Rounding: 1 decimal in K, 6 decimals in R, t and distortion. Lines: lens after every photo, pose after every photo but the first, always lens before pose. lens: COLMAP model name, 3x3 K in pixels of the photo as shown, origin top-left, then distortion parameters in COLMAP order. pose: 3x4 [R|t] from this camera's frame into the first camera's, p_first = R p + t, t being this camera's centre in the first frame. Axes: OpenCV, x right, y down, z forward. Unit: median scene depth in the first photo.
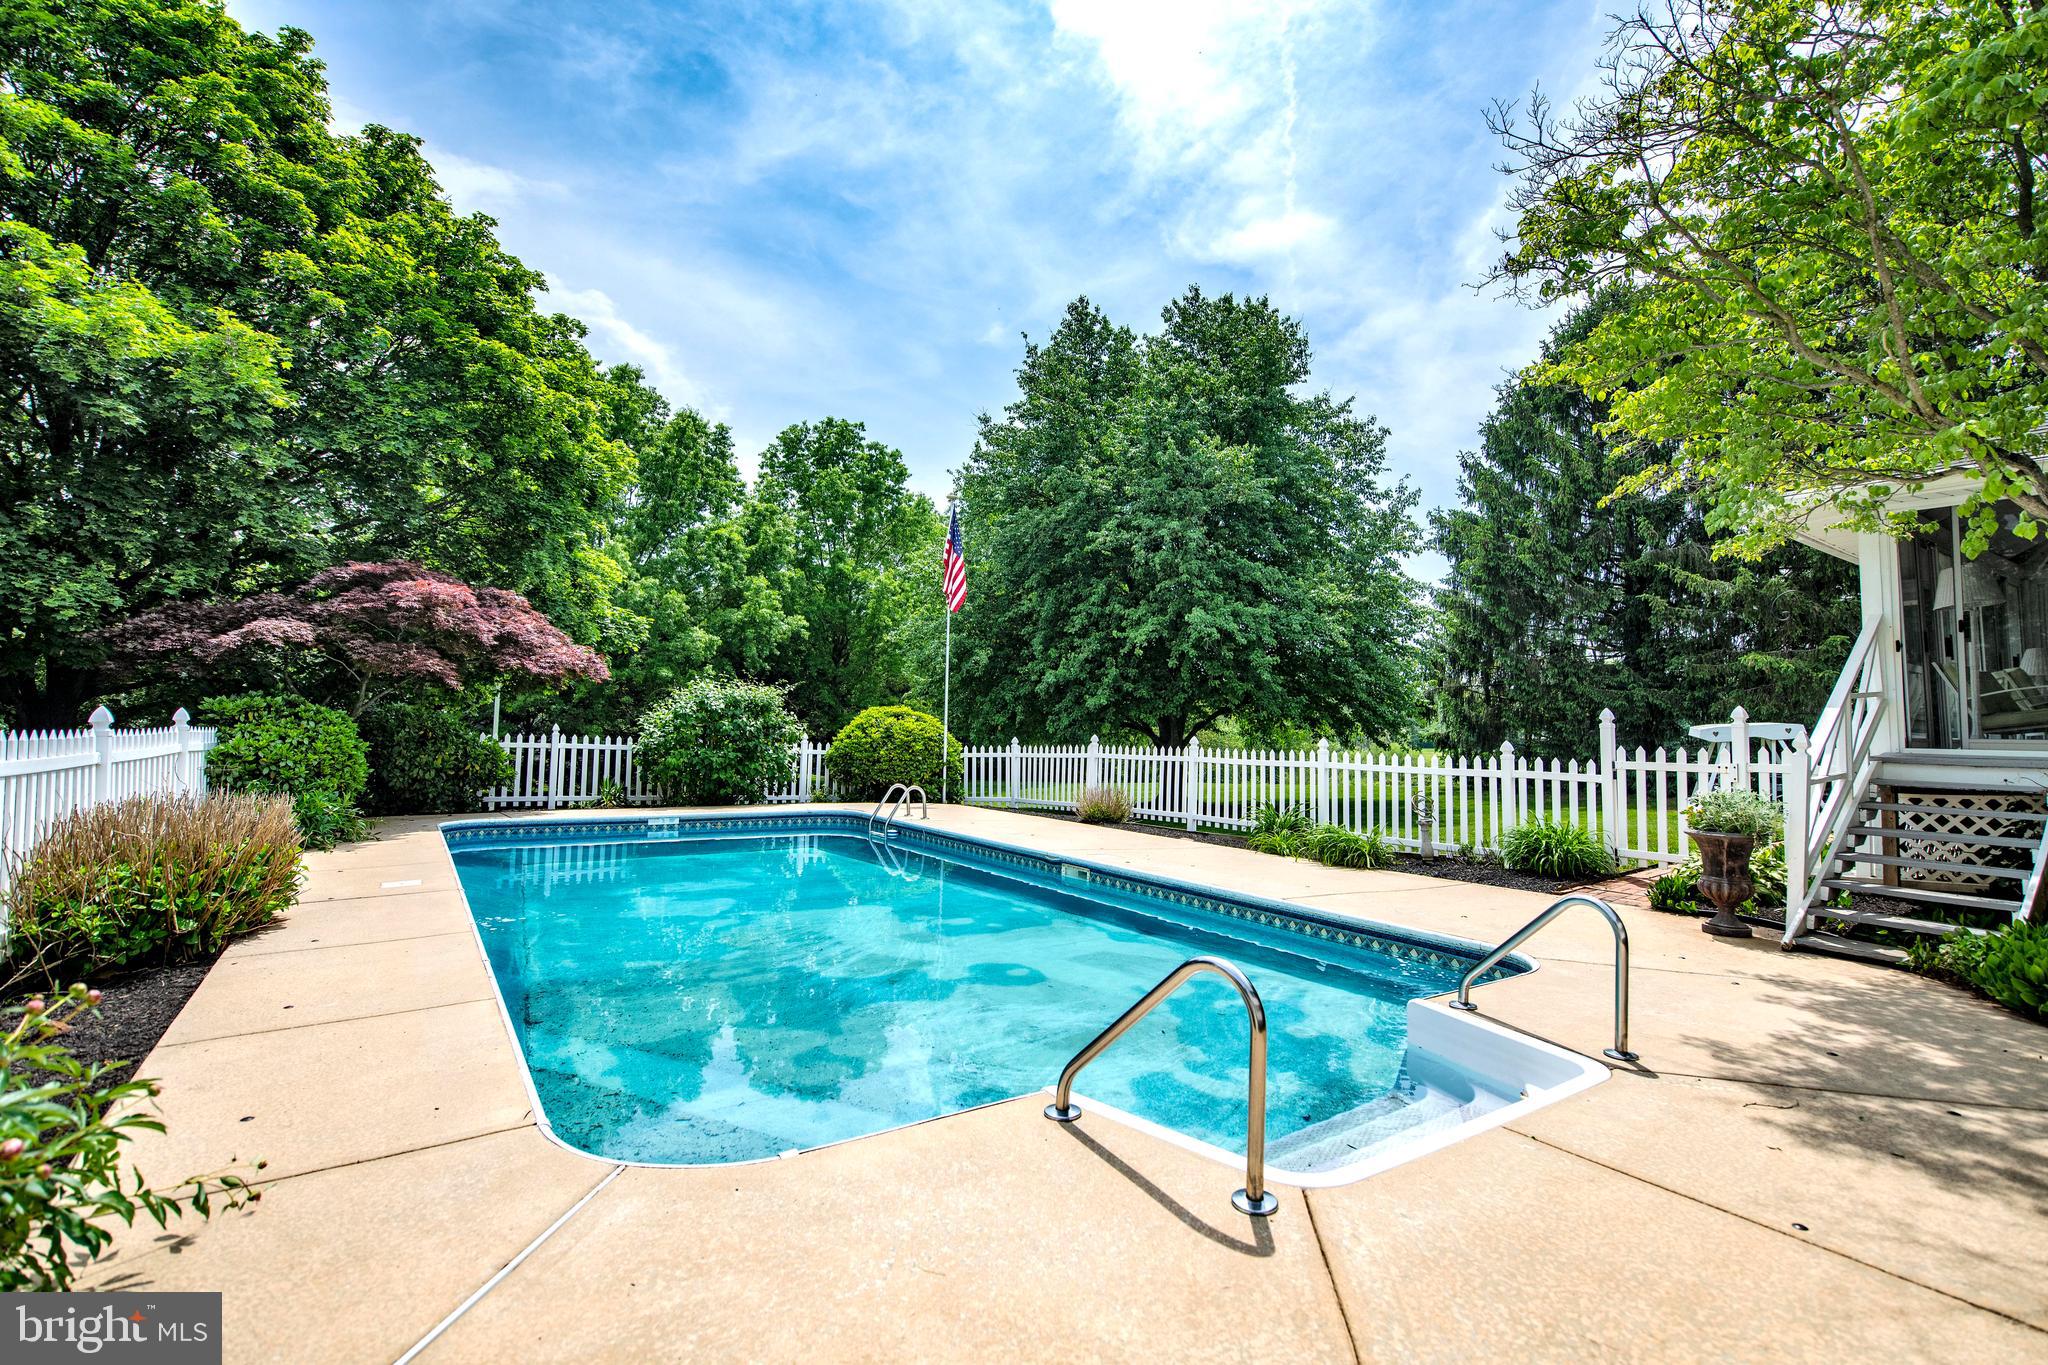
lens RADIAL K [[933.5, 0, 1025.2], [0, 933.5, 665.6], [0, 0, 1]] dist [0.000657, -0.006458]
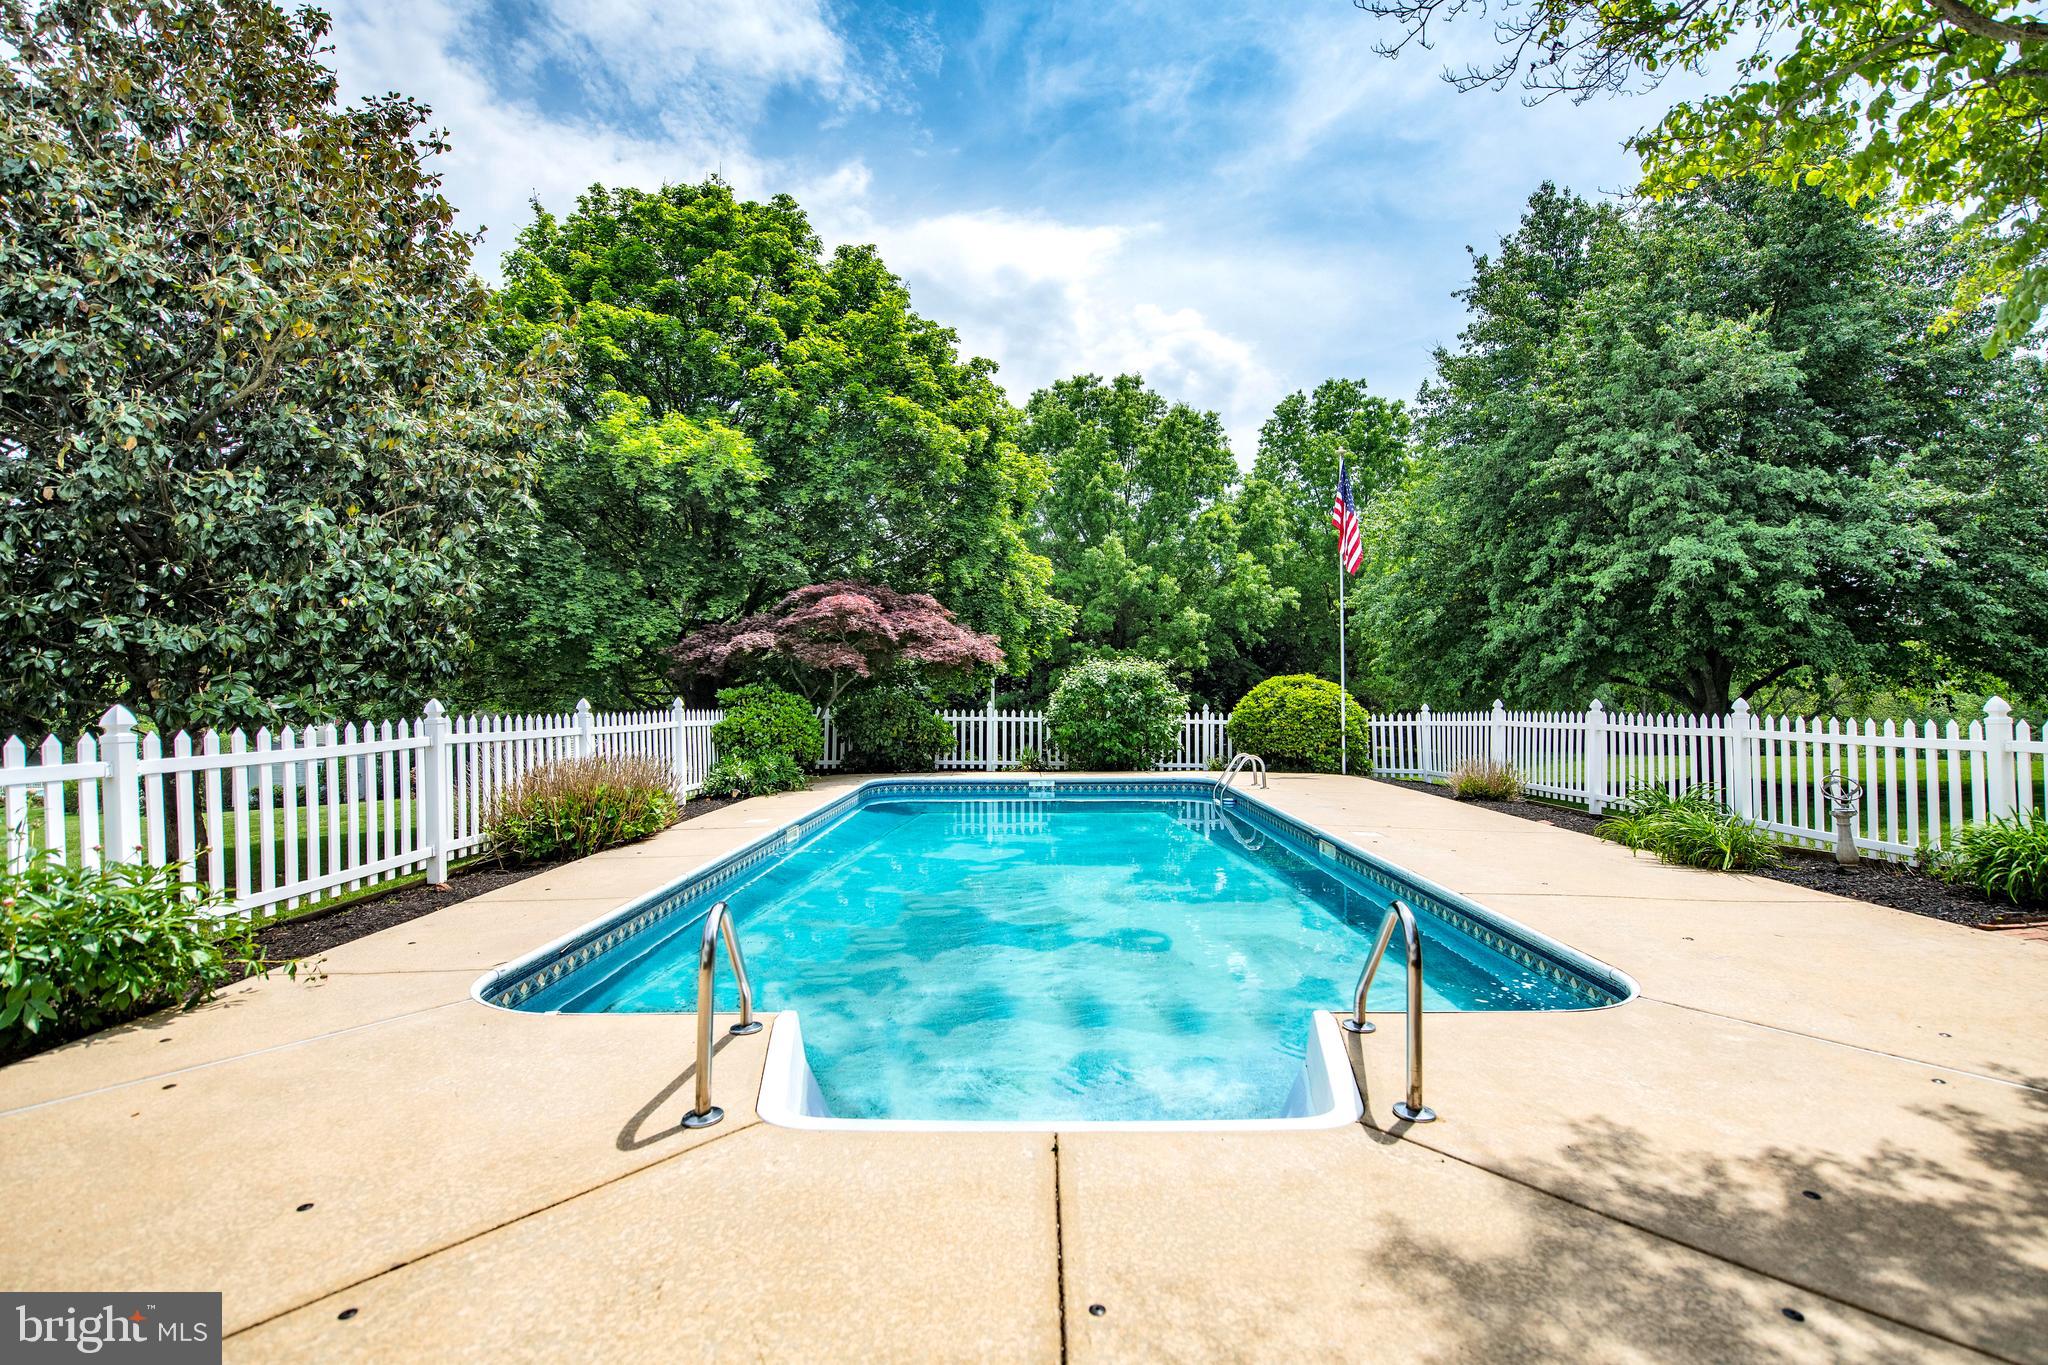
lens RADIAL K [[915.2, 0, 1029.4], [0, 915.2, 673.4], [0, 0, 1]] dist [-0.013334, -0.000659]
pose [[0.822459, -0.038714, -0.567505, 0.204424], [0.060769, 0.997952, 0.019992, 0.006470], [0.565569, -0.050929, 0.823127, 0.057327]]
